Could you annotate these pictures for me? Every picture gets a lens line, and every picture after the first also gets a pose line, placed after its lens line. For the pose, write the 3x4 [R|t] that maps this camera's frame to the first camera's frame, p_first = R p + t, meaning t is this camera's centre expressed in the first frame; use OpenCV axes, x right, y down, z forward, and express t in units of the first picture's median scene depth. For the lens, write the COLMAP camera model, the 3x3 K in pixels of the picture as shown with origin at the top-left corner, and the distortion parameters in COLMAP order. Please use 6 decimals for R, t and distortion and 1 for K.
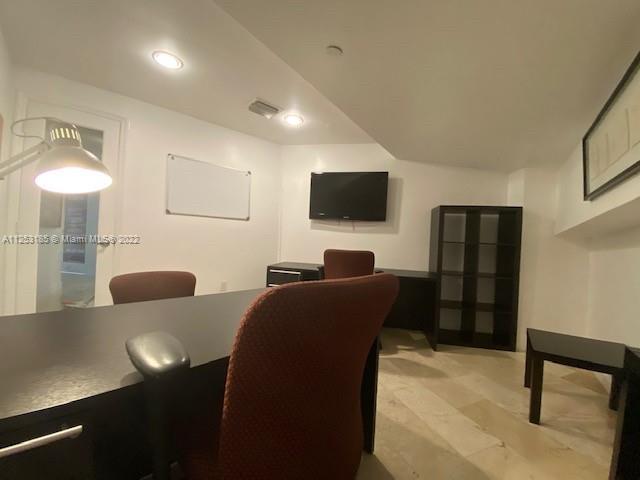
lens RADIAL K [[258.3, 0, 319.7], [0, 258.3, 240.4], [0, 0, 1]] dist [0.024053, -0.022351]
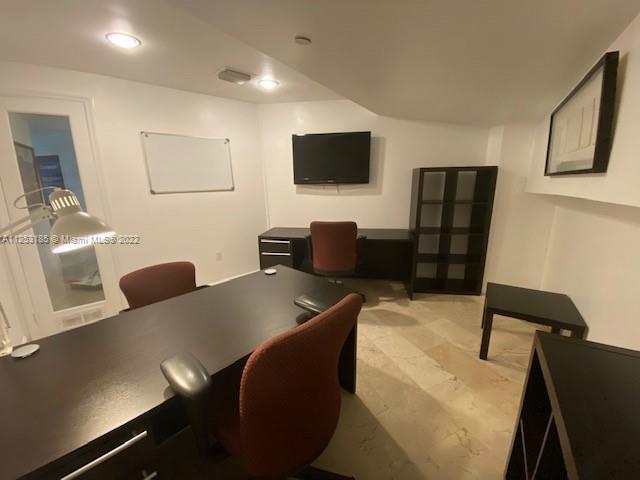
lens RADIAL K [[258.3, 0, 319.7], [0, 258.3, 240.4], [0, 0, 1]] dist [0.024053, -0.022351]
pose [[0.997299, -0.068255, 0.027112, 0.023667], [0.060366, 0.972087, 0.226724, -0.130980], [-0.041830, -0.224475, 0.973582, -0.054193]]
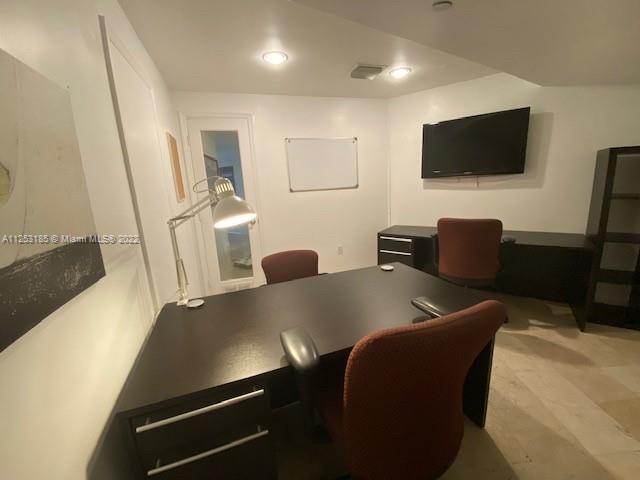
lens RADIAL K [[258.3, 0, 319.7], [0, 258.3, 240.4], [0, 0, 1]] dist [0.024053, -0.022351]
pose [[0.907814, -0.004788, -0.419345, 0.024050], [0.091330, 0.978192, 0.186546, -0.103712], [0.409307, -0.207648, 0.888454, -0.031142]]
